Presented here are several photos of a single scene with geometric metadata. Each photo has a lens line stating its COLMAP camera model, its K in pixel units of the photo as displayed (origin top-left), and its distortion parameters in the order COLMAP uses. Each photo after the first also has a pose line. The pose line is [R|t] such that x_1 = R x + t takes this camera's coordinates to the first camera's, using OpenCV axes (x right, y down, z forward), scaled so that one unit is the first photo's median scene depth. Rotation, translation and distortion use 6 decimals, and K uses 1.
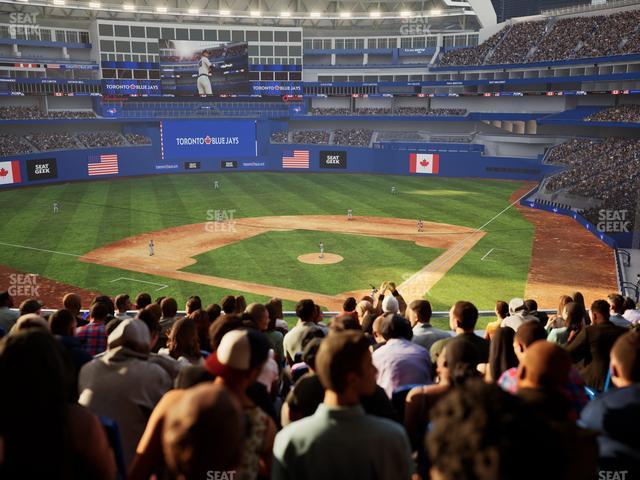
lens RADIAL K [[599.6, 0, 319.5], [0, 599.6, 238.9], [0, 0, 1]] dist [-0.001128, 0.000000]
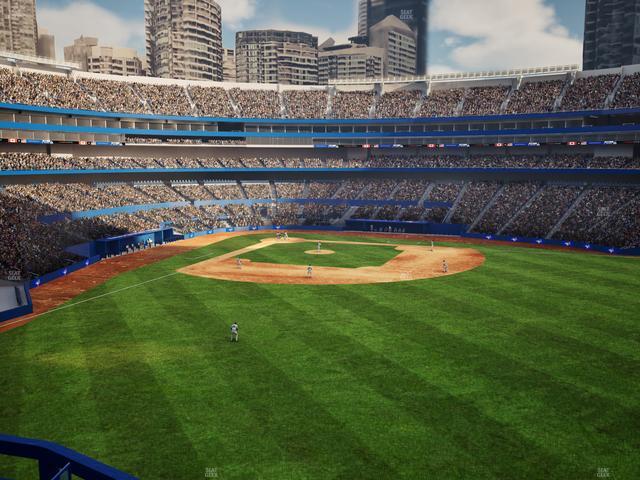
lens RADIAL K [[599.6, 0, 320.6], [0, 599.6, 240.5], [0, 0, 1]] dist [-0.001128, 0.000000]
pose [[-0.990365, 0.024690, -0.136266, 0.088735], [-0.024002, 0.938483, 0.344490, -0.224010], [0.136388, 0.344441, -0.928848, 1.042630]]
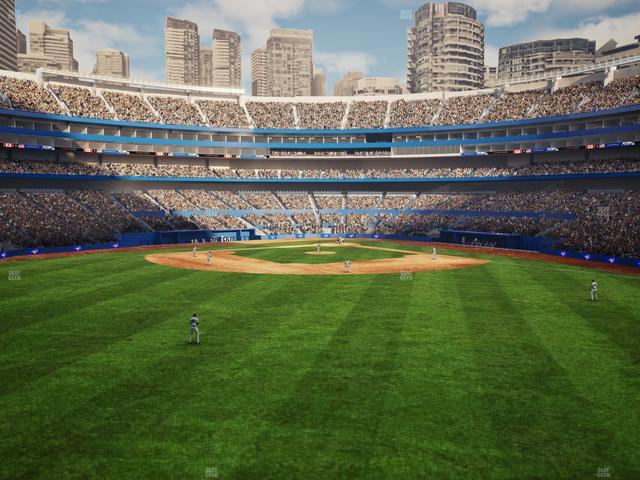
lens RADIAL K [[599.6, 0, 321.2], [0, 599.6, 239.7], [0, 0, 1]] dist [-0.001128, 0.000000]
pose [[-0.884800, -0.026365, 0.465224, -0.290299], [0.108352, 0.959390, 0.260443, -0.160714], [-0.453198, 0.280848, -0.846012, 0.959280]]
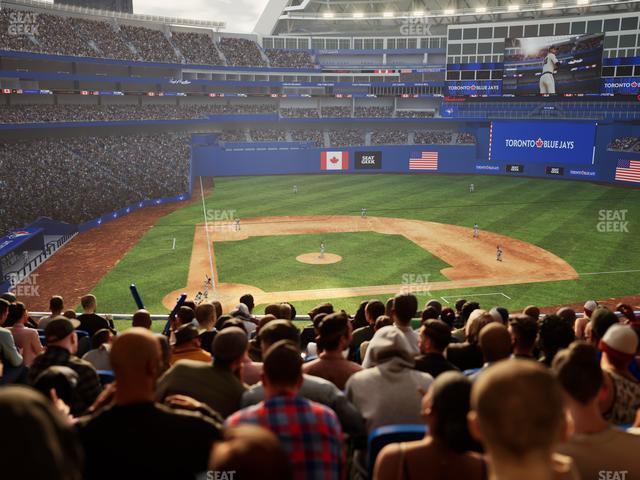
lens RADIAL K [[599.6, 0, 319.7], [0, 599.6, 239.3], [0, 0, 1]] dist [-0.001128, 0.000000]
pose [[0.638347, 0.167379, -0.751331, 0.325627], [-0.167271, 0.982911, 0.076853, -0.032861], [0.751355, 0.076617, 0.655435, 0.147919]]
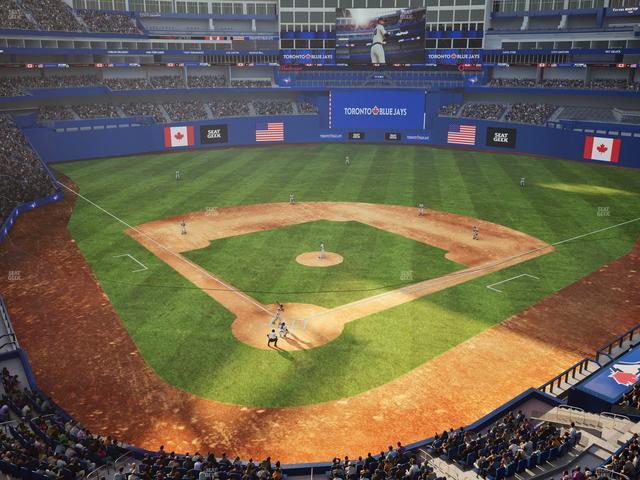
lens RADIAL K [[599.6, 0, 319.8], [0, 599.6, 239.1], [0, 0, 1]] dist [-0.001128, 0.000000]
pose [[0.900472, 0.124871, -0.416603, 0.172749], [-0.094529, 0.991190, 0.092775, -0.038213], [0.424518, -0.044160, 0.904342, 0.057338]]
